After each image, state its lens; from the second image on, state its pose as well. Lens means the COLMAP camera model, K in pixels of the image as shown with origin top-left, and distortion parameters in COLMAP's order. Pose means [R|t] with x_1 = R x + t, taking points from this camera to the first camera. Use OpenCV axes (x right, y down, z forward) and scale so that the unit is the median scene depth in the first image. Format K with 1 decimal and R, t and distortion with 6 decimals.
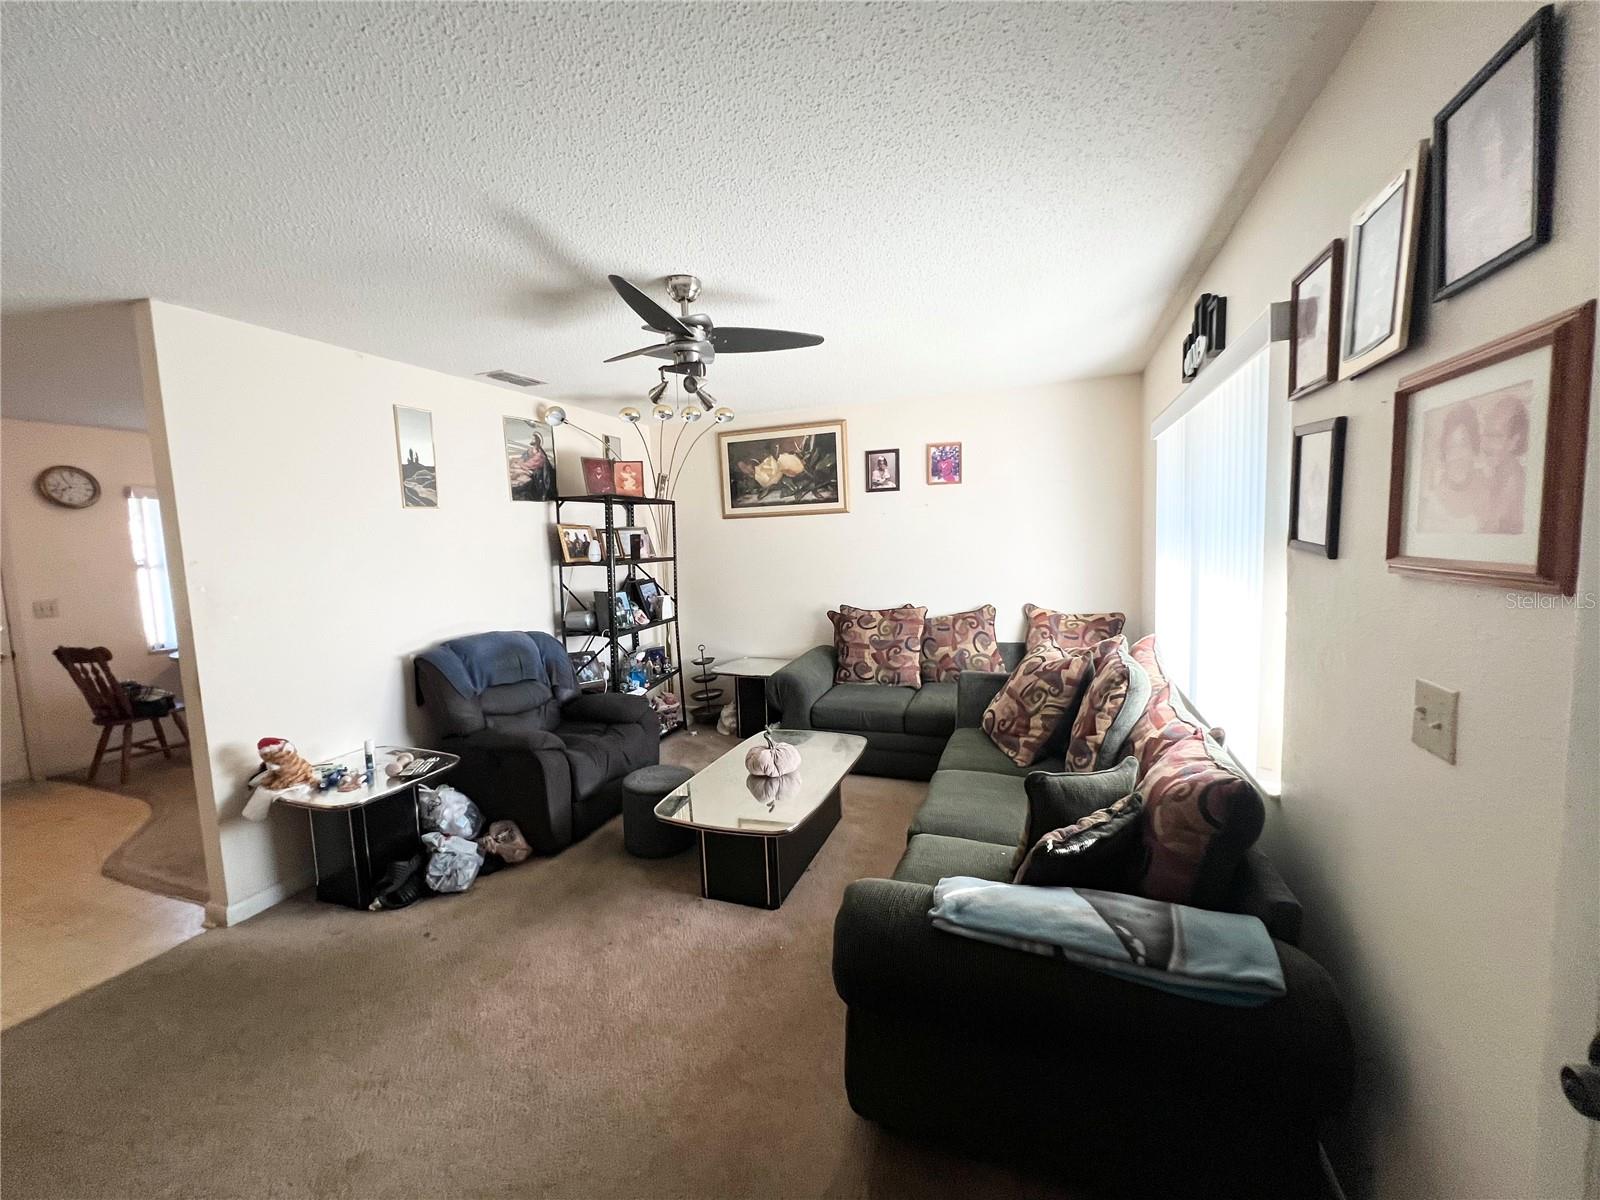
lens RADIAL K [[640.4, 0, 799.2], [0, 640.4, 593.5], [0, 0, 1]] dist [-0.000877, -0.000059]
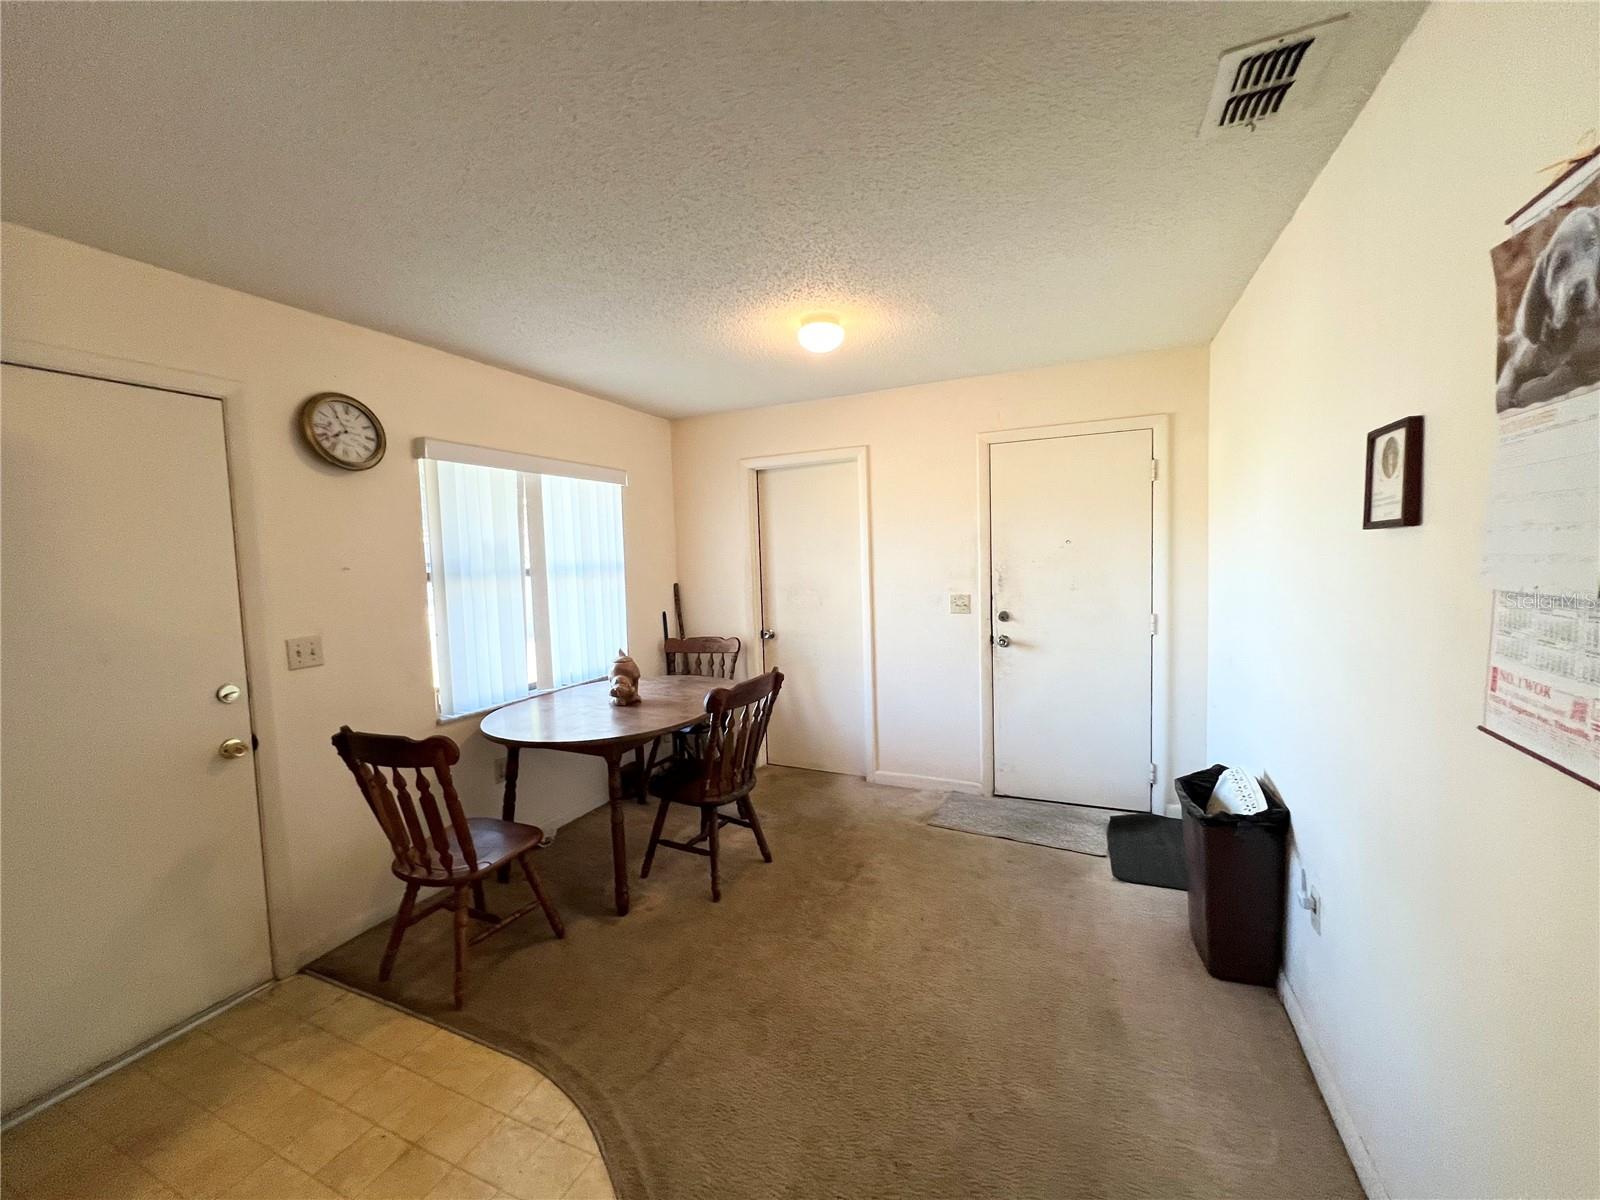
lens RADIAL K [[632.8, 0, 794.7], [0, 632.8, 599.3], [0, 0, 1]] dist [-0.002248, 0.000535]
pose [[0.998335, 0.006964, -0.057261, -0.753701], [-0.008318, 0.999691, -0.023437, -0.012277], [0.057080, 0.023875, 0.998084, 0.502336]]
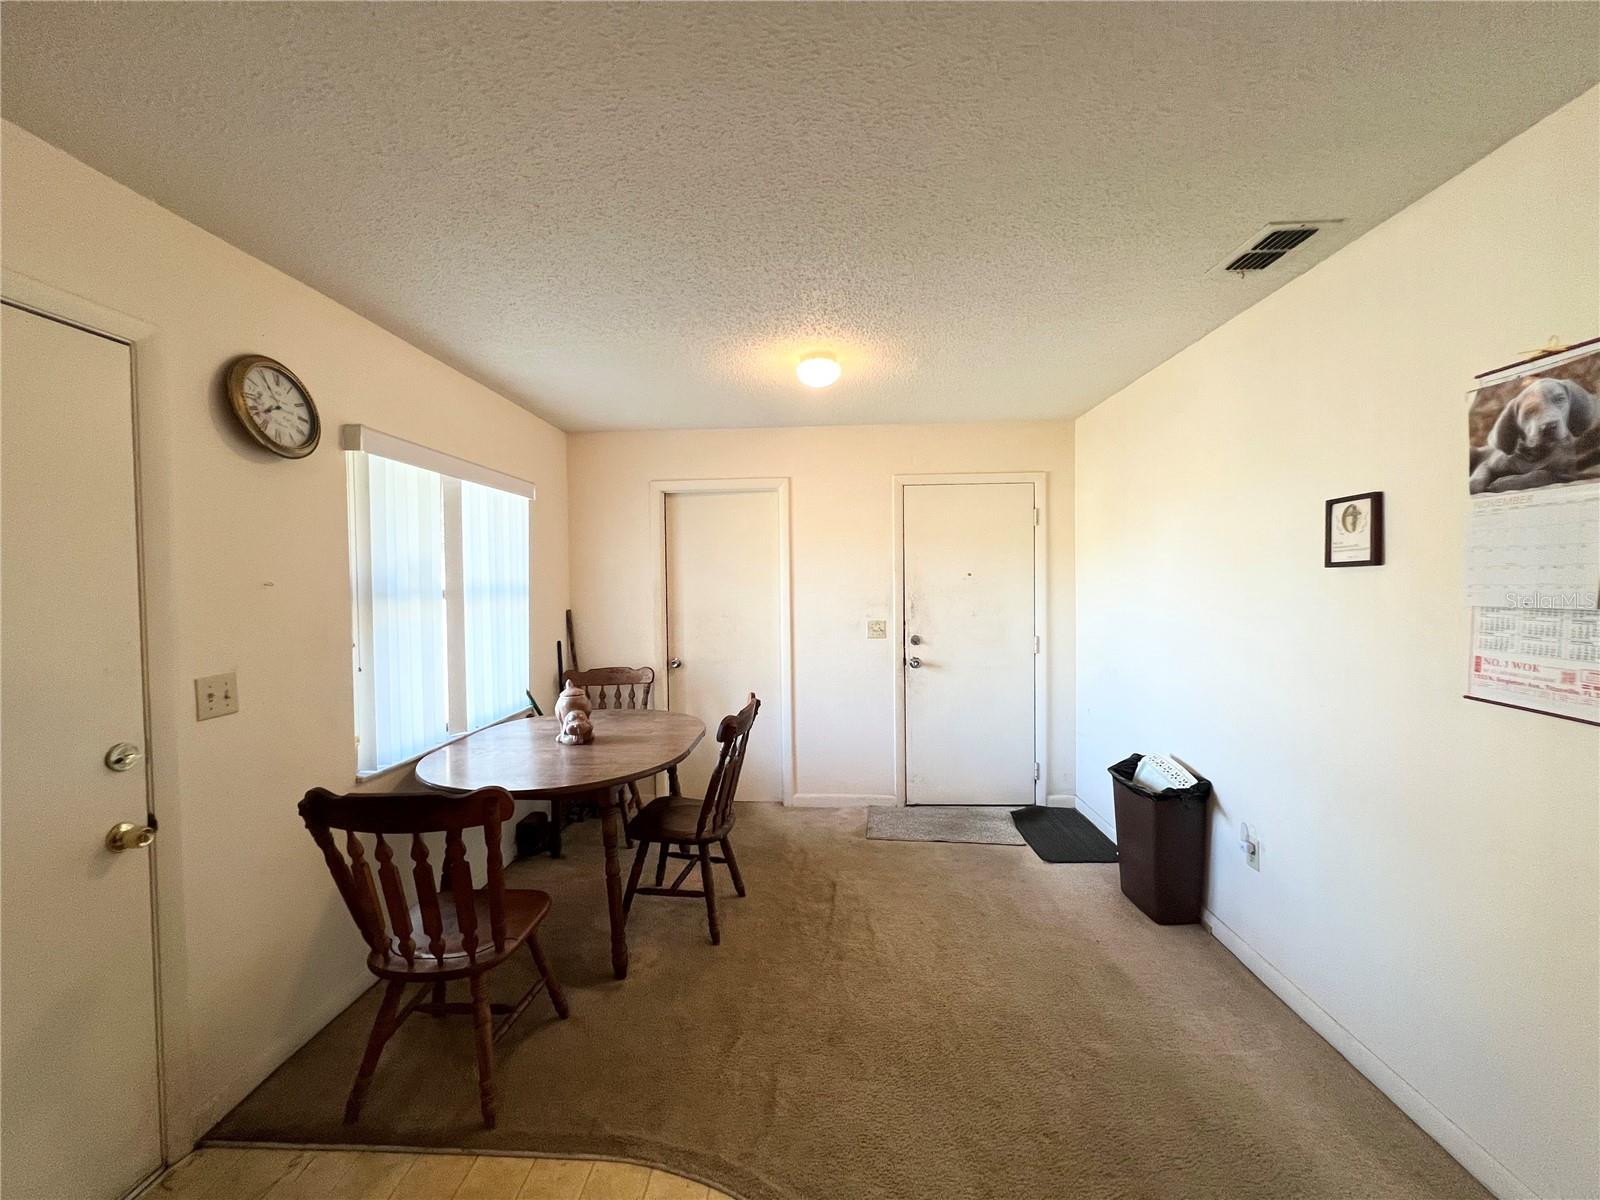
lens RADIAL K [[632.8, 0, 798.9], [0, 632.8, 599.3], [0, 0, 1]] dist [-0.002248, 0.000535]
pose [[0.951035, 0.015328, 0.308702, -0.980802], [0.007845, 0.997251, -0.073683, -0.004141], [-0.308982, 0.072497, 0.948301, 0.523261]]
